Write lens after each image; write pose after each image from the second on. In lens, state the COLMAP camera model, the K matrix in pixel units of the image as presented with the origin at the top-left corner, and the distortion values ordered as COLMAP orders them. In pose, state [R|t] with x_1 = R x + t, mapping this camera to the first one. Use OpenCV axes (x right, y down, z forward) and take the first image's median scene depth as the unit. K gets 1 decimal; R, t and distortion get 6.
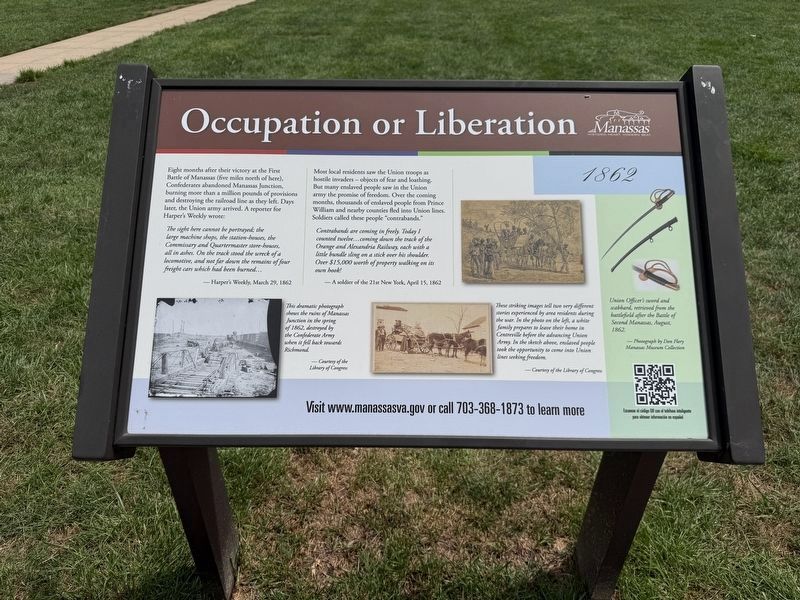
lens RADIAL K [[555.5, 0, 397.4], [0, 555.5, 308.8], [0, 0, 1]] dist [0.019495, -0.031441]
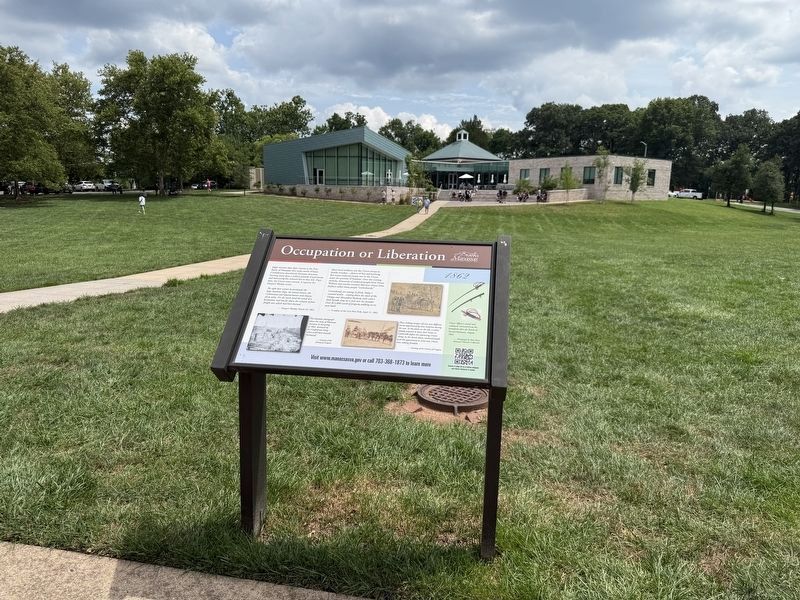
lens RADIAL K [[555.5, 0, 400.5], [0, 555.5, 299.3], [0, 0, 1]] dist [0.019495, -0.031441]
pose [[0.988744, 0.045610, -0.142495, 0.491752], [-0.098986, 0.913582, -0.394423, 0.787698], [0.112191, 0.404088, 0.907814, -1.079602]]
